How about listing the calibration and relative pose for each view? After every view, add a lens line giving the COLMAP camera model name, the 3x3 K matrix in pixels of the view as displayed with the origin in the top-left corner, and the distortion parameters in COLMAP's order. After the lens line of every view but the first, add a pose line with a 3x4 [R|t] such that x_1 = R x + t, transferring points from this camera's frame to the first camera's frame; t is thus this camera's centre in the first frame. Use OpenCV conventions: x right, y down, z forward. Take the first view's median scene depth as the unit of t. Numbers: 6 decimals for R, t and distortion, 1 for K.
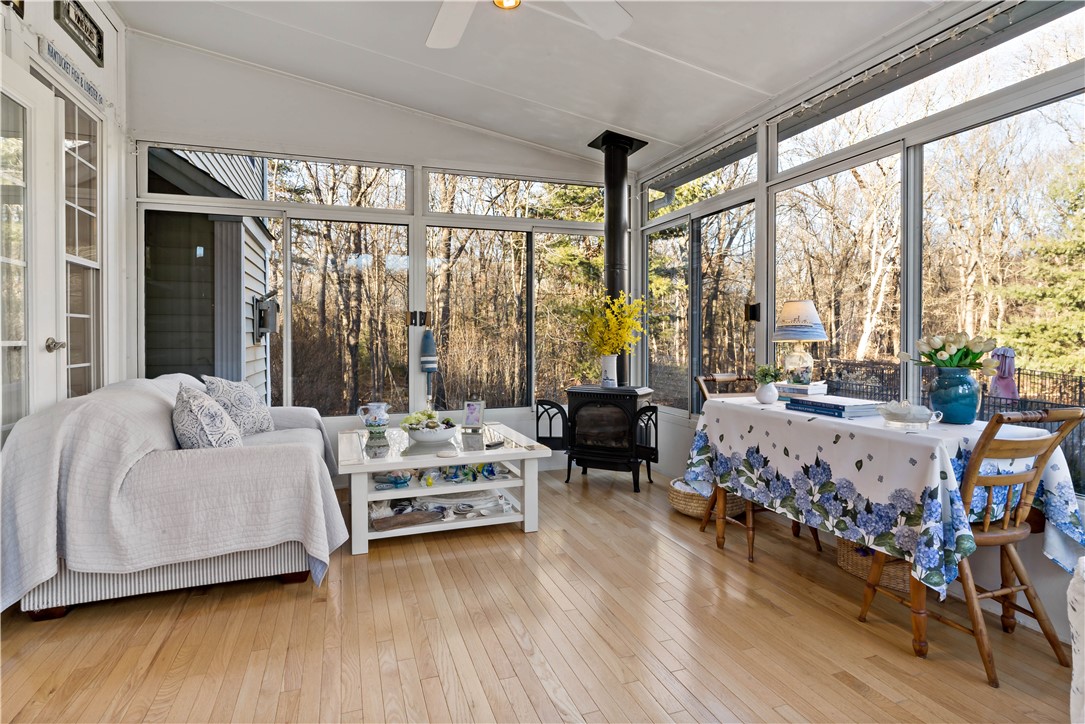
lens RADIAL K [[564.6, 0, 544.5], [0, 564.6, 341.0], [0, 0, 1]] dist [-0.001661, -0.000271]
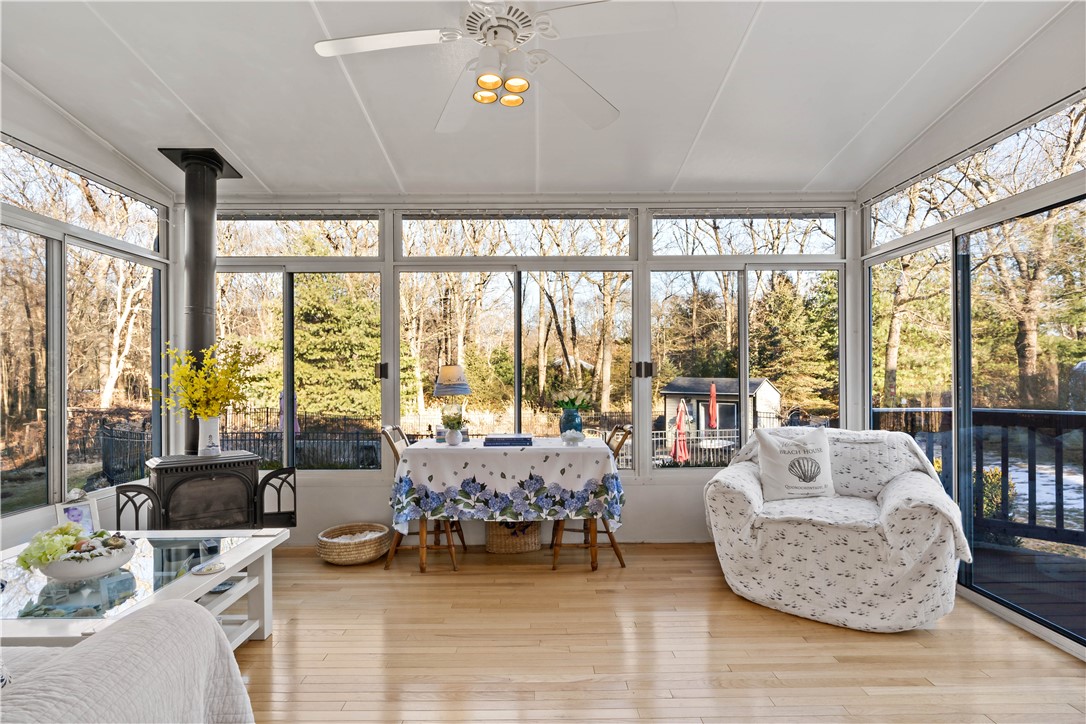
lens RADIAL K [[564.8, 0, 545.3], [0, 564.8, 374.0], [0, 0, 1]] dist [-0.001655, -0.000121]
pose [[0.314588, 0.006324, 0.949207, -0.849975], [0.009893, 0.999902, -0.009941, -0.039769], [-0.949177, 0.012518, 0.314494, 0.443380]]
